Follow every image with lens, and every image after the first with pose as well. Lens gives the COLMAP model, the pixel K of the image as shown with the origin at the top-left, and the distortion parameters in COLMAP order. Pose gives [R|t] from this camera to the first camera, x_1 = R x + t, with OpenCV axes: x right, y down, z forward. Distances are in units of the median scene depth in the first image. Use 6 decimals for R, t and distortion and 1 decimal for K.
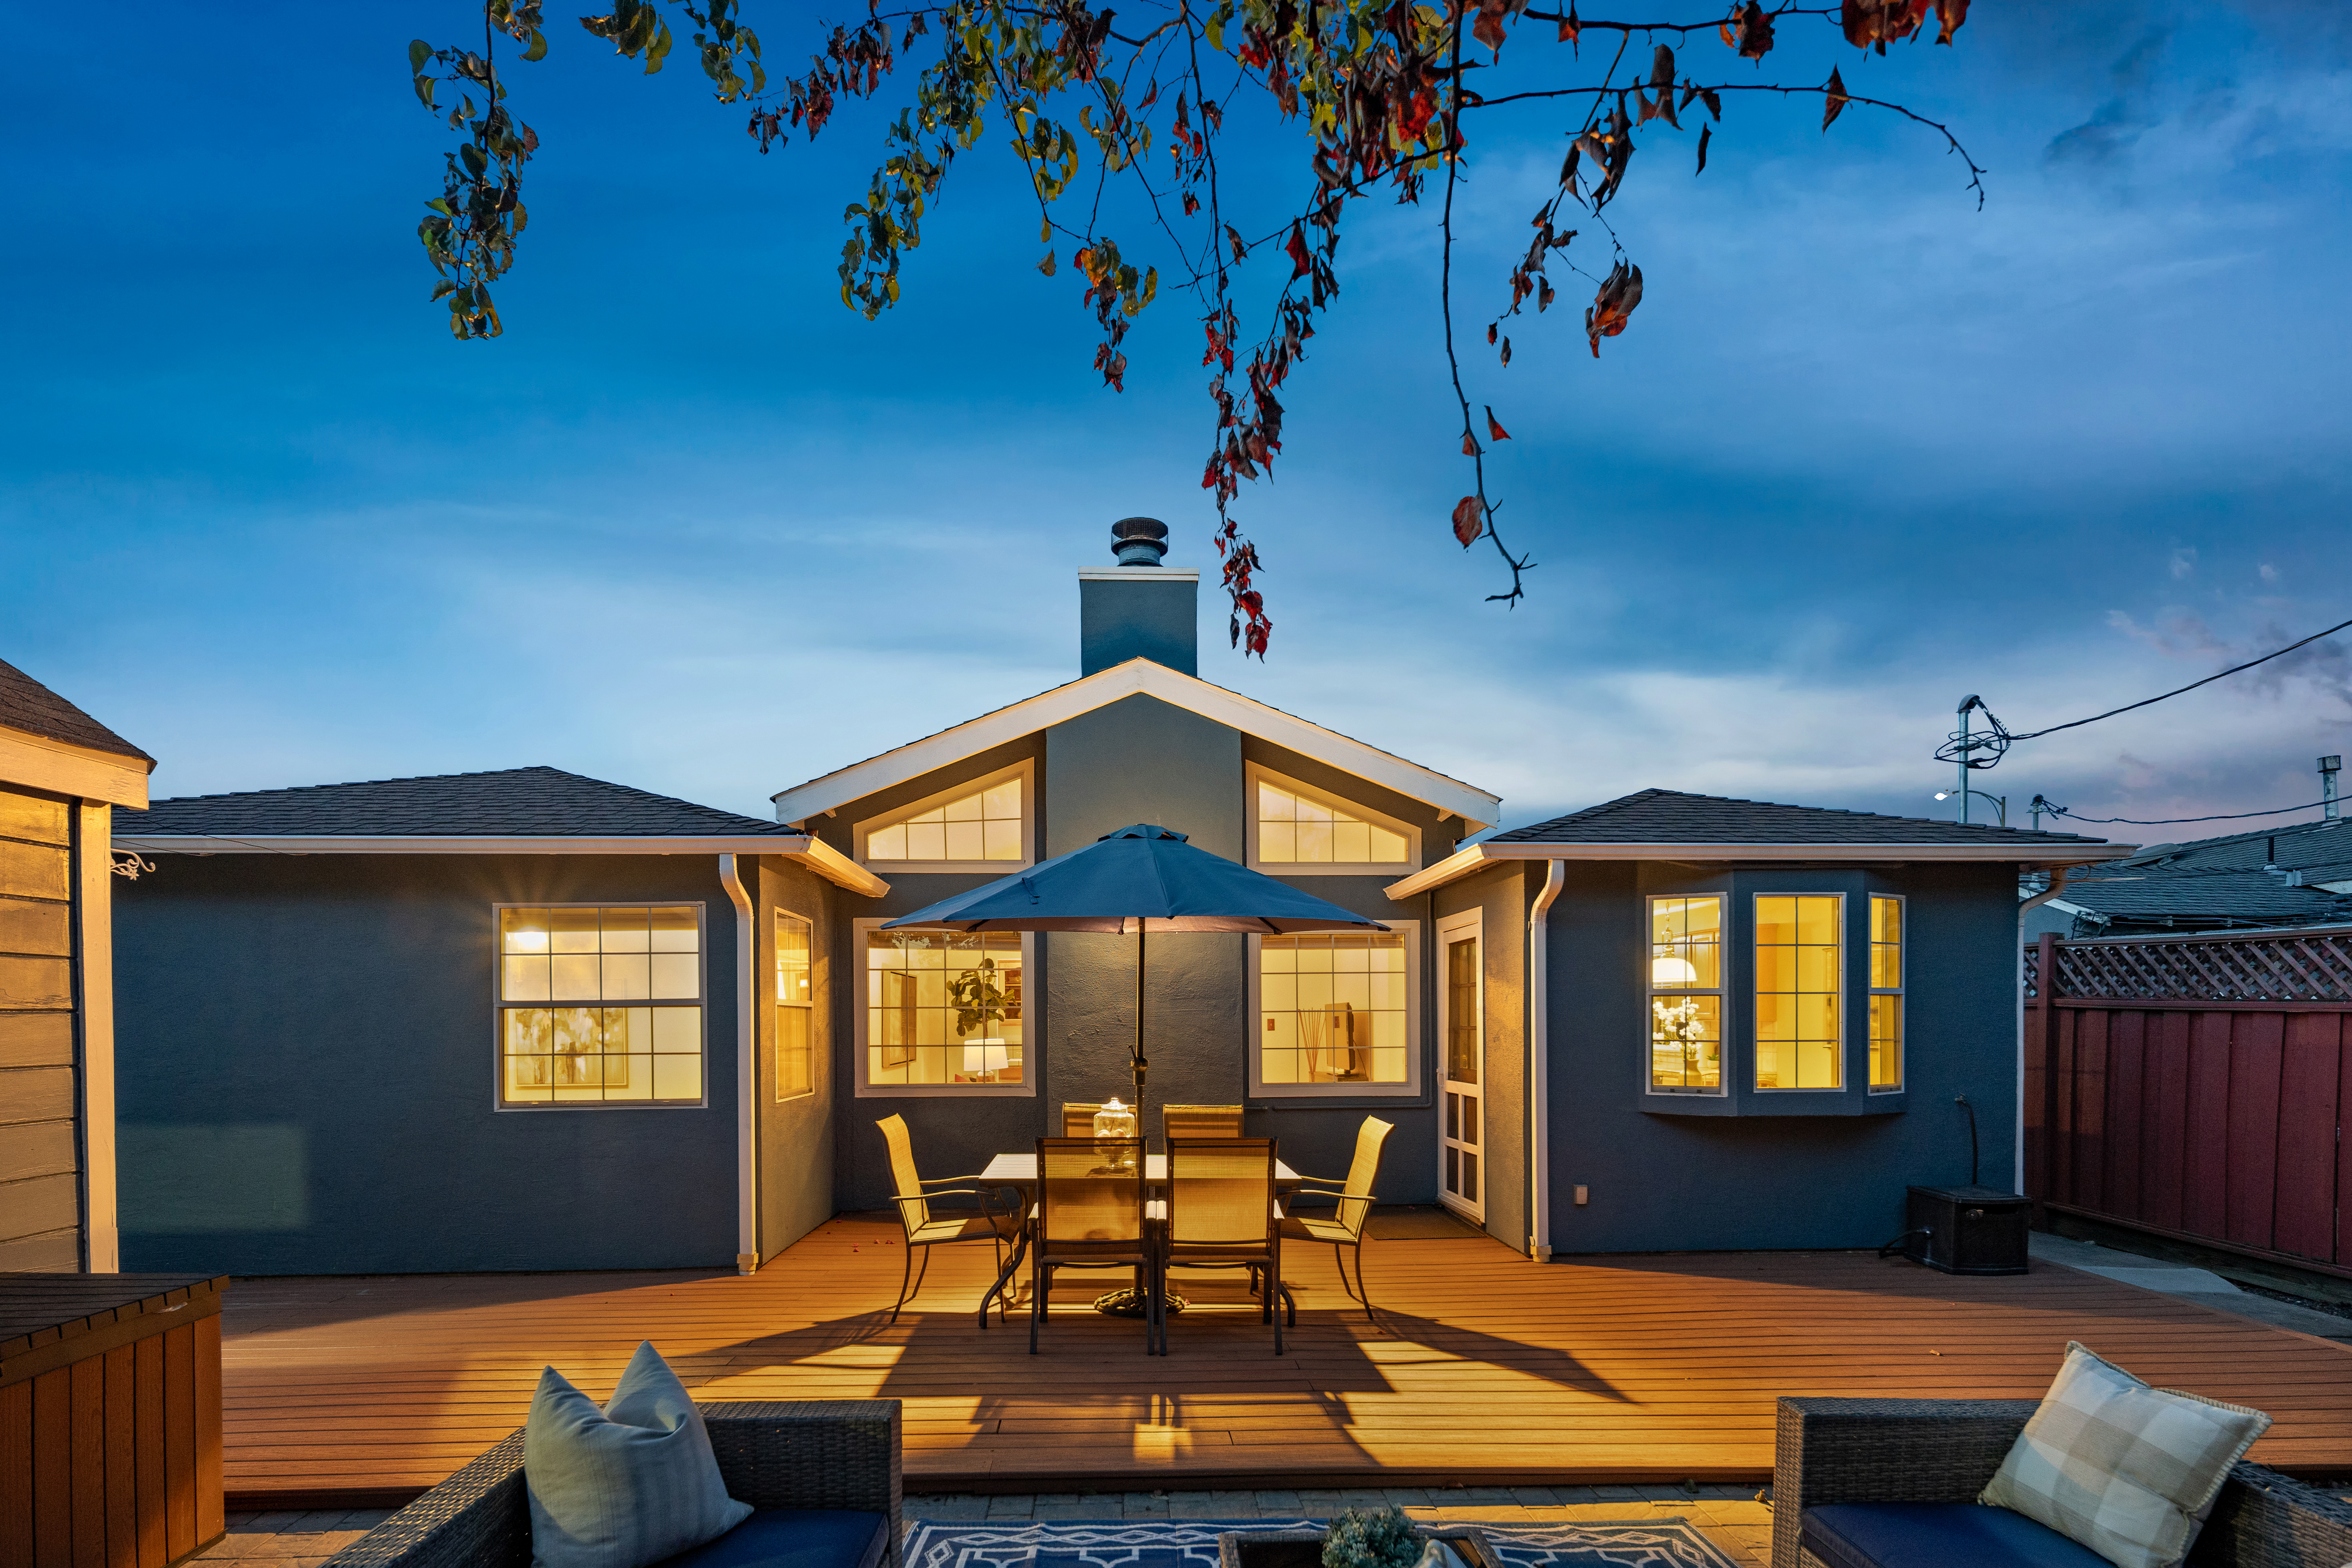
lens RADIAL K [[1139.2, 0, 1158.8], [0, 1139.2, 1017.5], [0, 0, 1]] dist [0.002303, -0.000733]
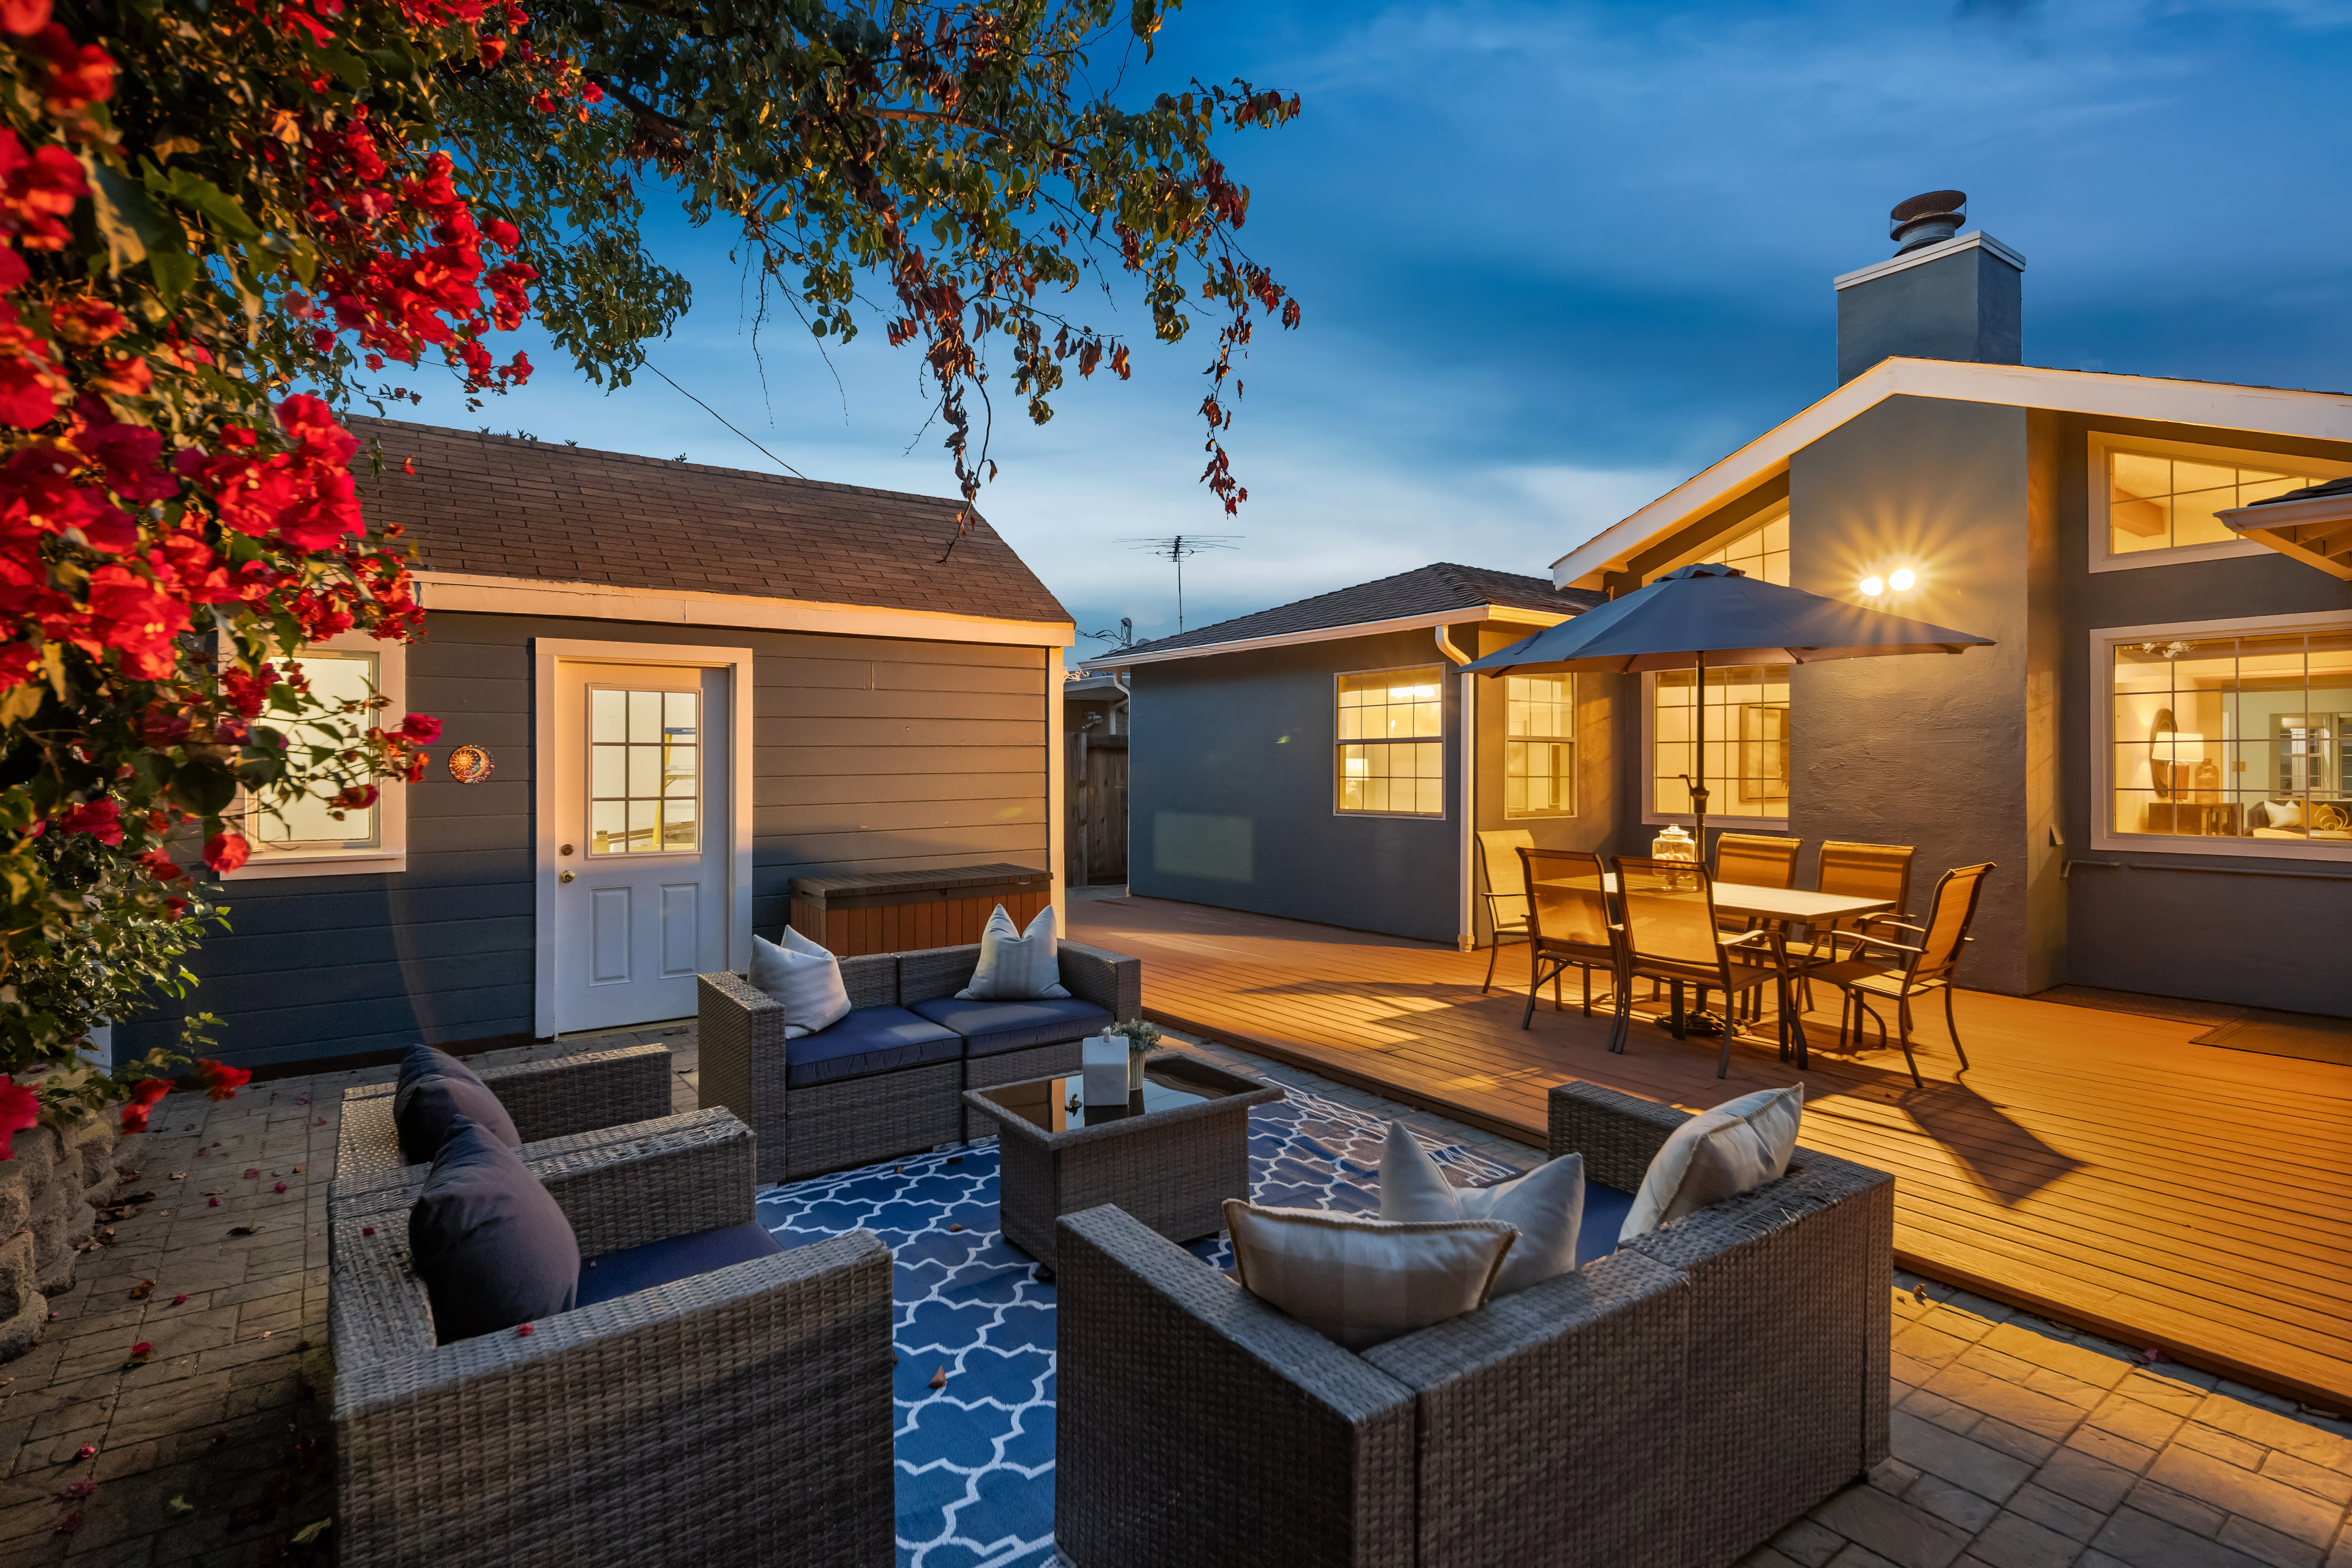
lens RADIAL K [[1139.2, 0, 1169.3], [0, 1139.2, 767.6], [0, 0, 1]] dist [0.002303, -0.000733]
pose [[0.548750, 0.008892, -0.835939, 0.493318], [-0.000628, 0.999948, 0.010224, 0.006104], [0.835986, -0.005086, 0.548727, 0.022812]]
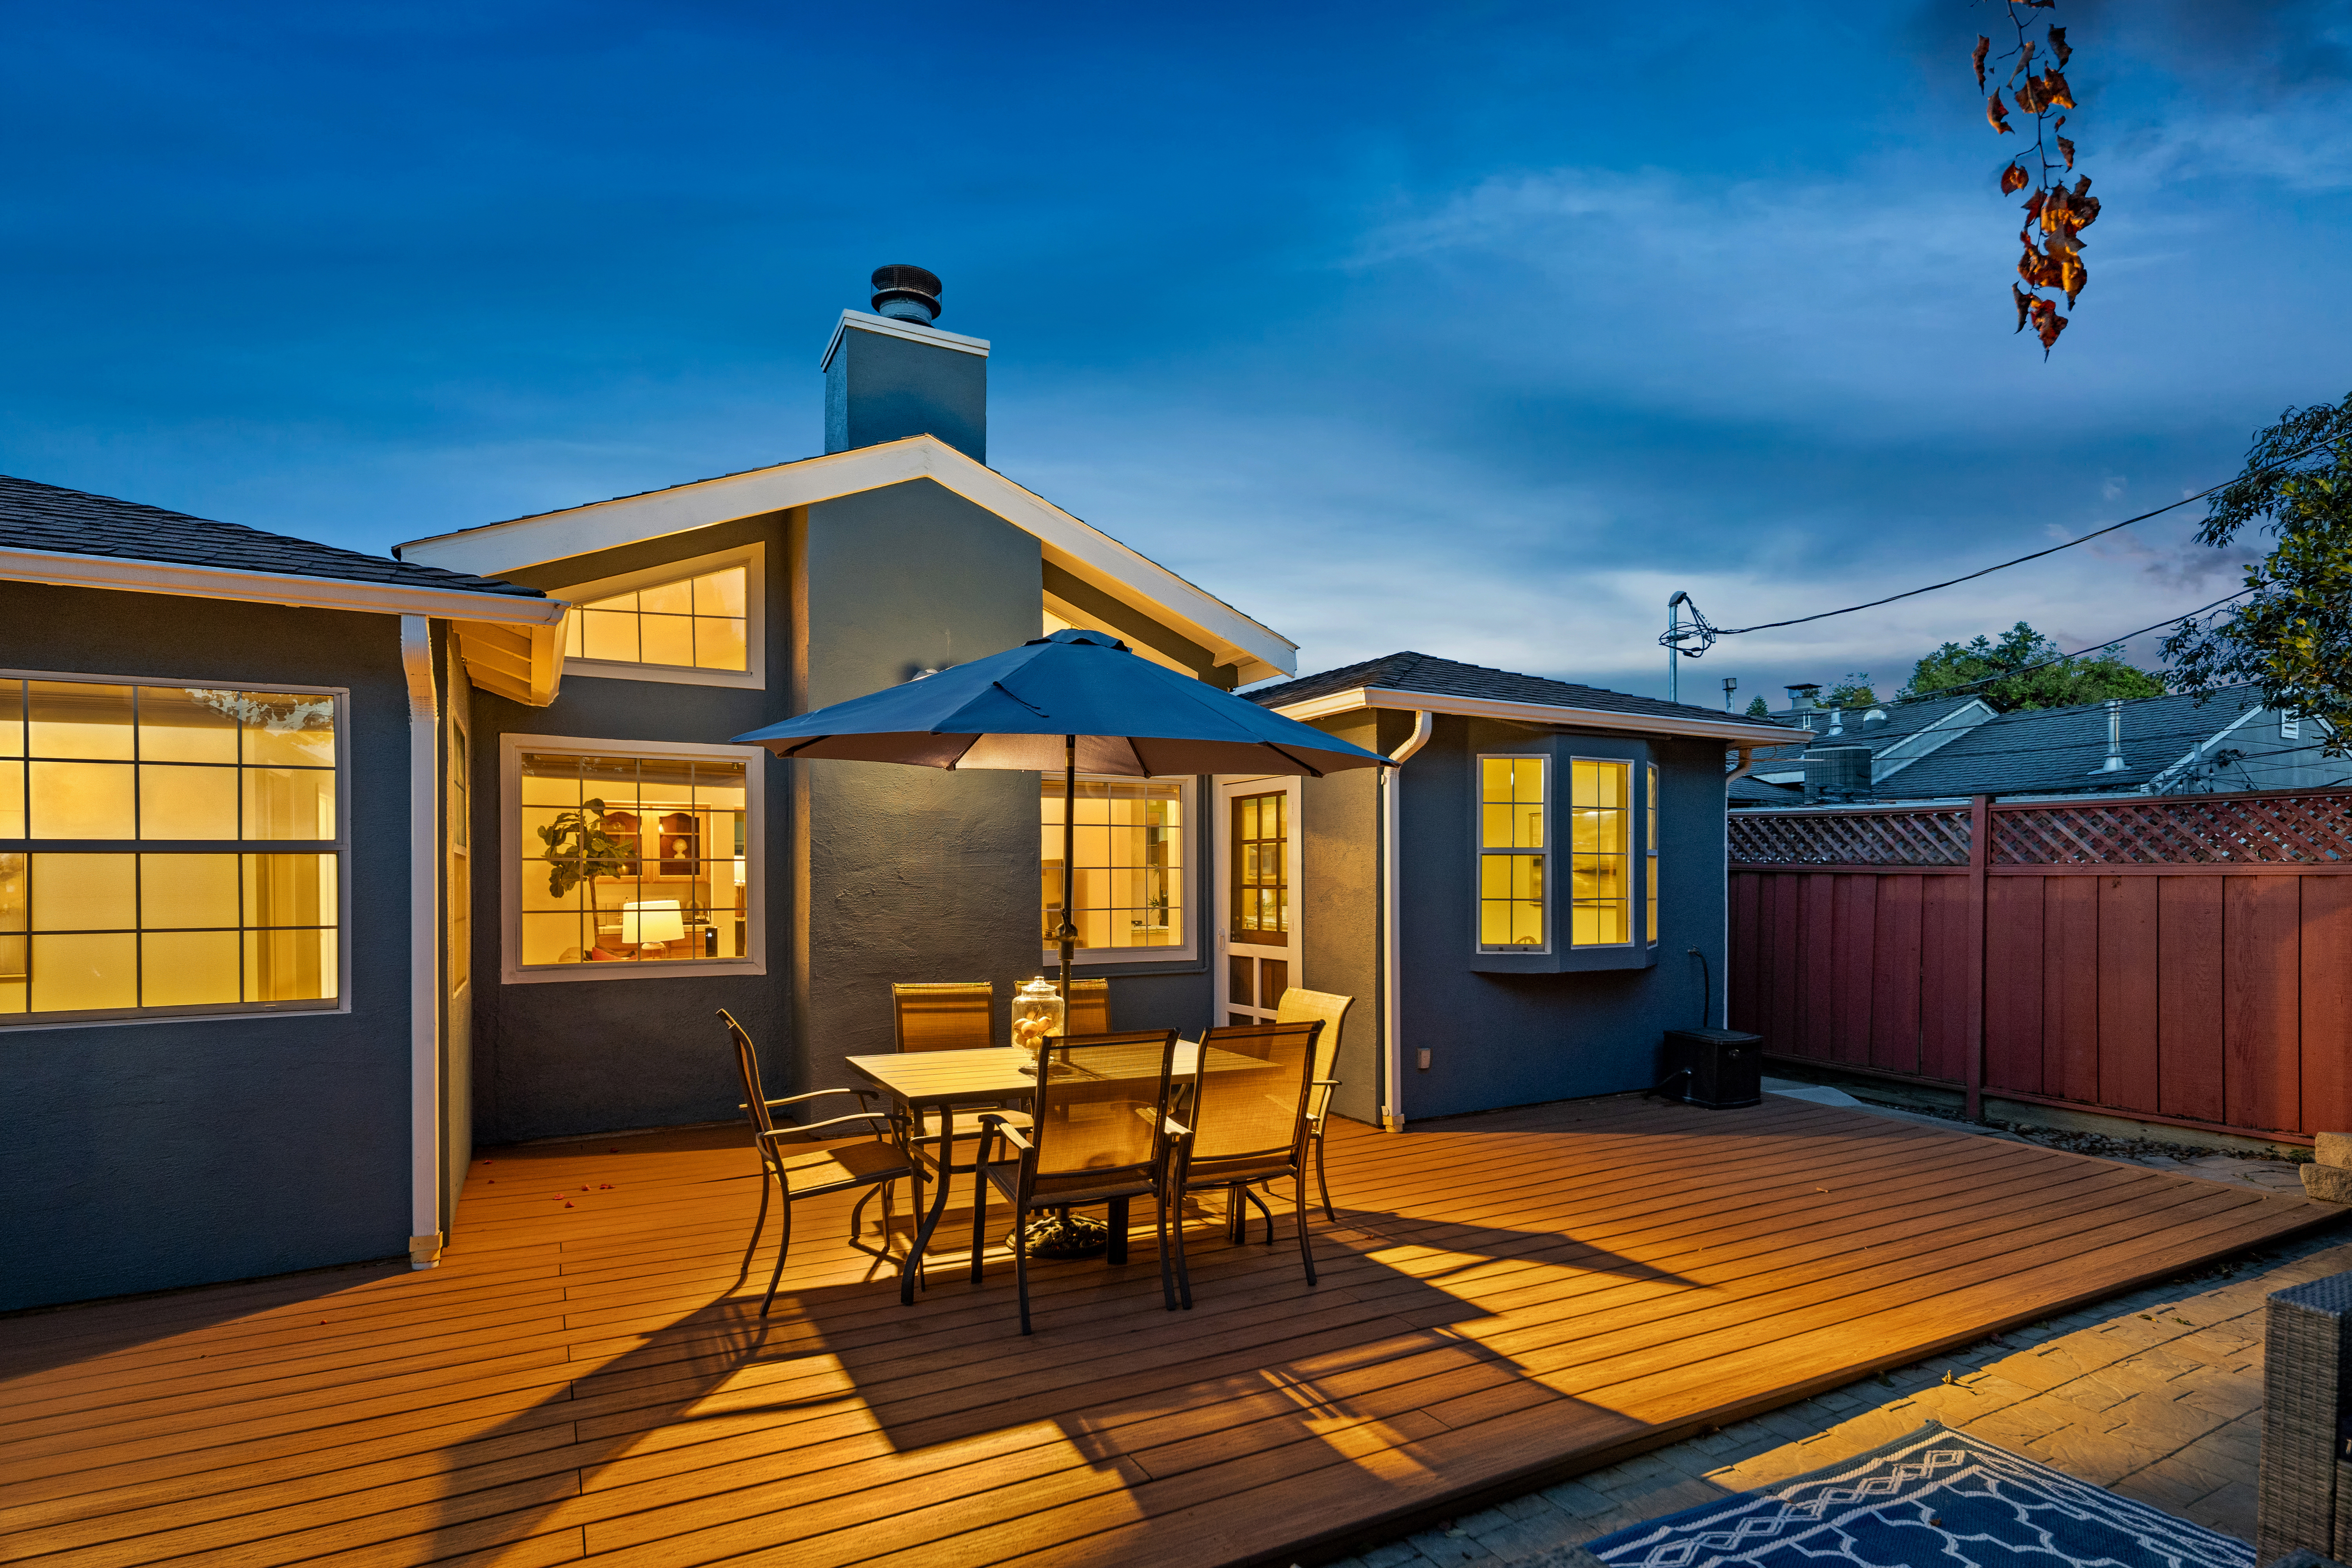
lens RADIAL K [[1139.2, 0, 1156.4], [0, 1139.2, 877.0], [0, 0, 1]] dist [0.002303, -0.000733]
pose [[0.903209, 0.003387, 0.429187, -0.252016], [-0.003669, 0.999993, -0.000170, 0.001810], [-0.429184, -0.001421, 0.903216, 0.221178]]
